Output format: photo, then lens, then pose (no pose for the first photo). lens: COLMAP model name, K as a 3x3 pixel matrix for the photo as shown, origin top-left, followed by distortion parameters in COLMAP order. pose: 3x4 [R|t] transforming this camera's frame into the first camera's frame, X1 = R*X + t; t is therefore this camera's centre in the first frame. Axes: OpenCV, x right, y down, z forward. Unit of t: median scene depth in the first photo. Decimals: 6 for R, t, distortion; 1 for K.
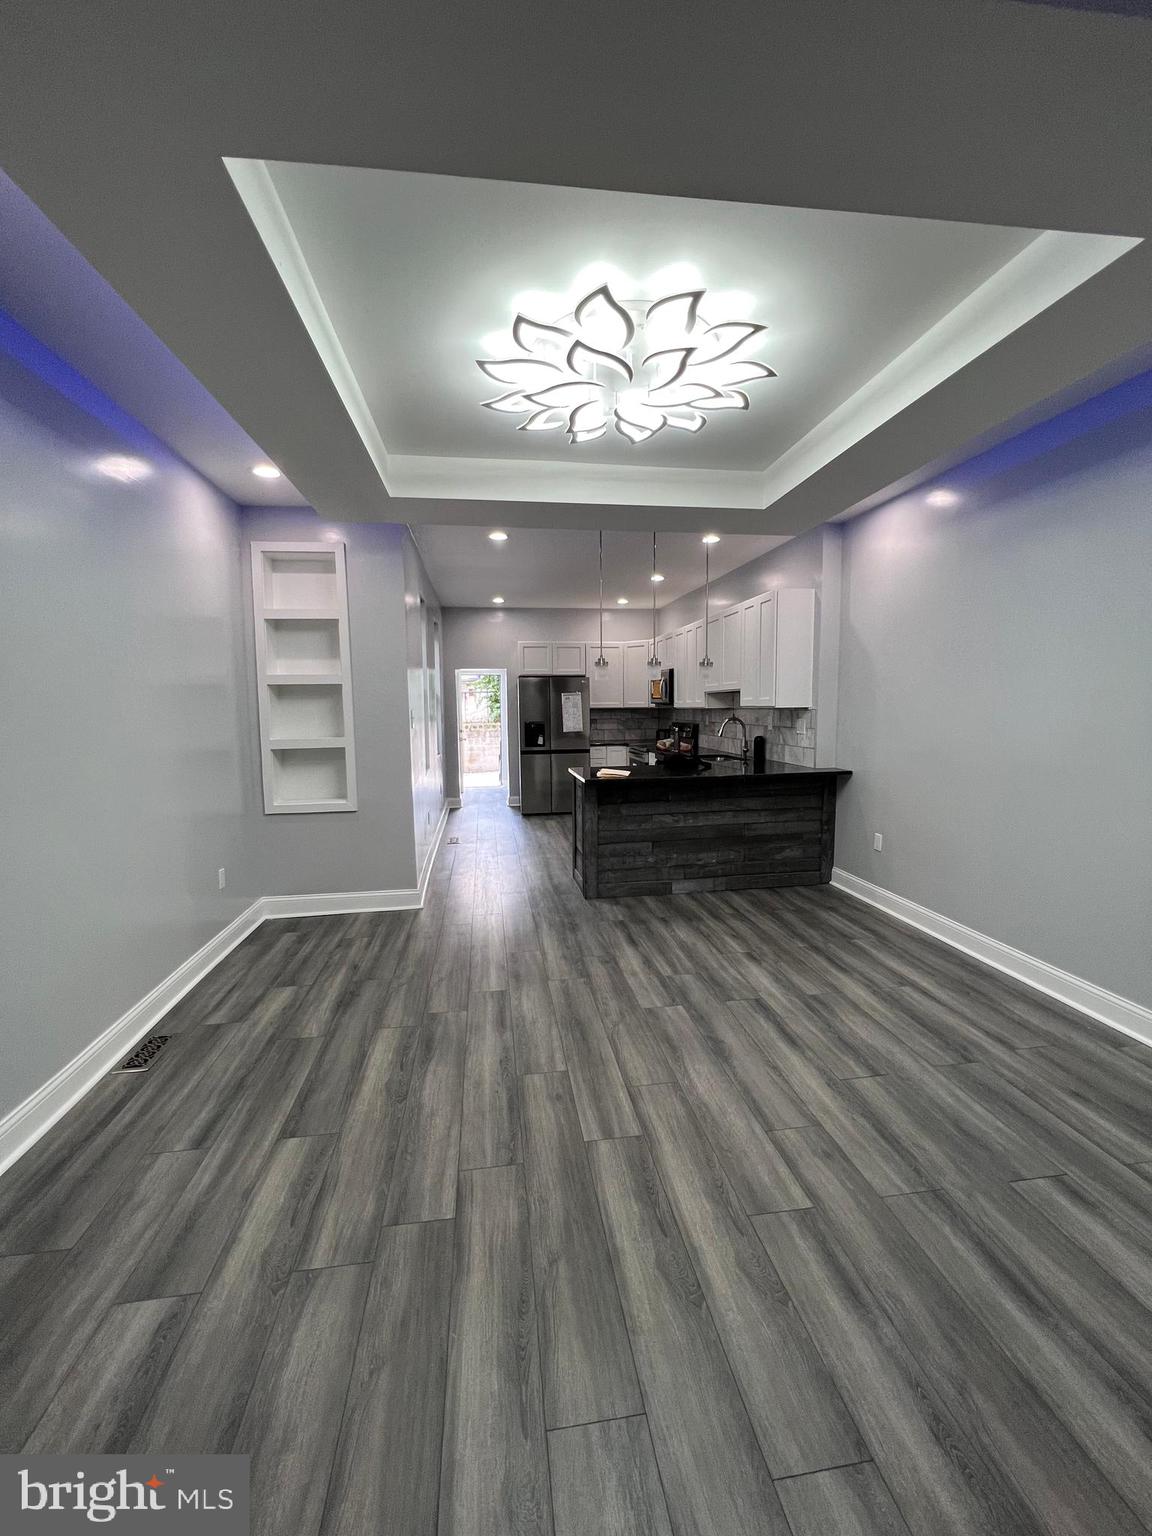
lens RADIAL K [[617.8, 0, 581.9], [0, 617.8, 764.8], [0, 0, 1]] dist [0.001188, 0.000032]
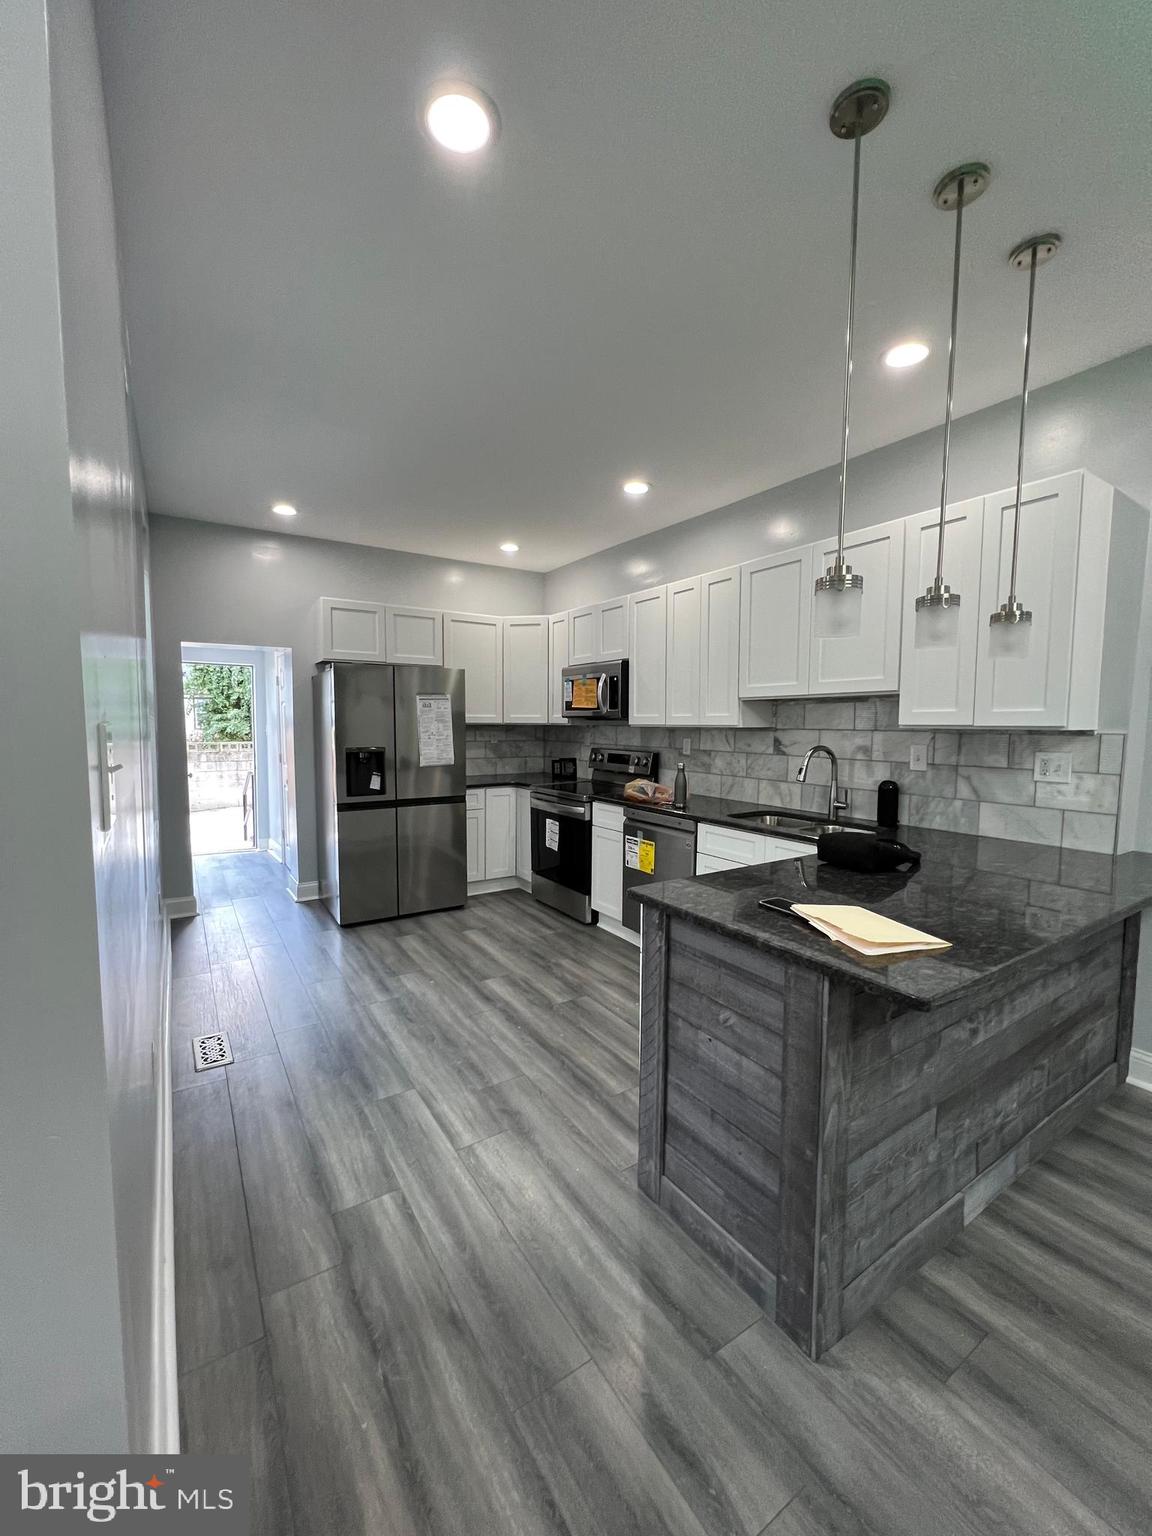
lens RADIAL K [[617.8, 0, 576.1], [0, 617.8, 764.4], [0, 0, 1]] dist [0.001188, 0.000032]
pose [[0.912681, -0.014301, 0.408423, -0.127666], [0.024562, 0.999500, -0.019890, -0.040512], [-0.407934, 0.028185, 0.912576, 0.443531]]
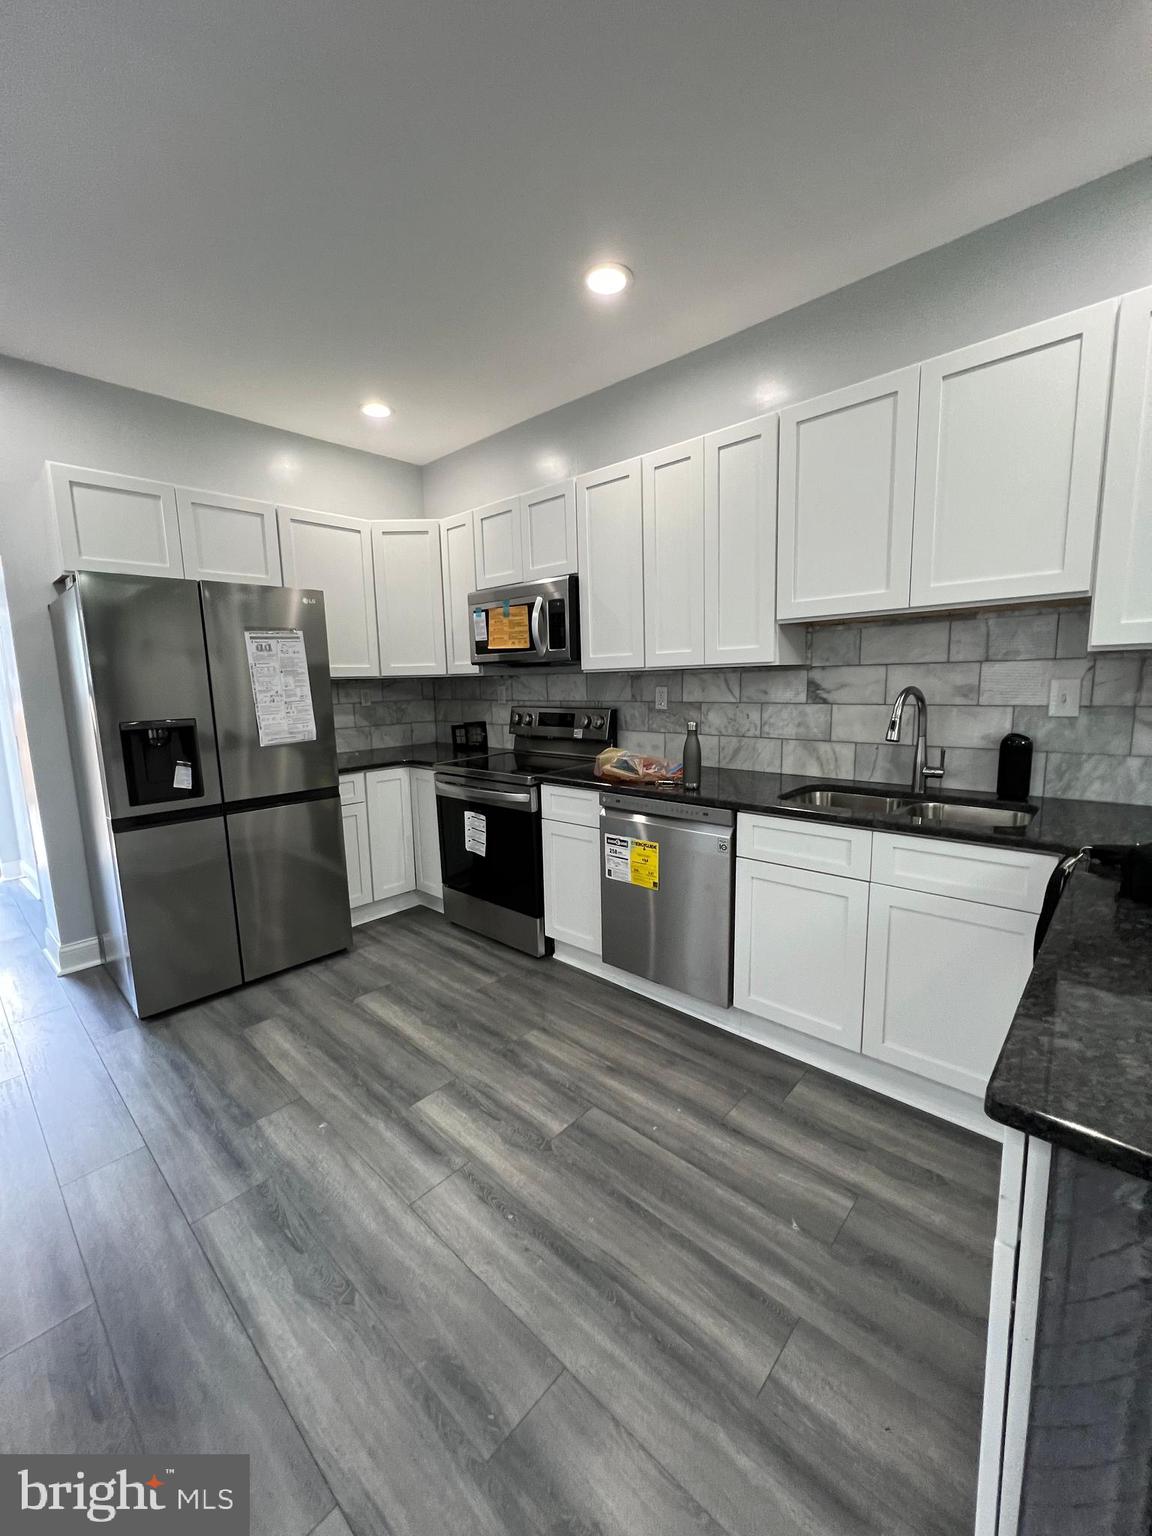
lens RADIAL K [[617.8, 0, 573.4], [0, 617.8, 765.0], [0, 0, 1]] dist [0.001188, 0.000032]
pose [[0.786670, -0.096904, 0.609722, -0.103742], [0.076370, 0.995294, 0.059651, -0.050101], [-0.612633, -0.000361, 0.790368, 0.622640]]
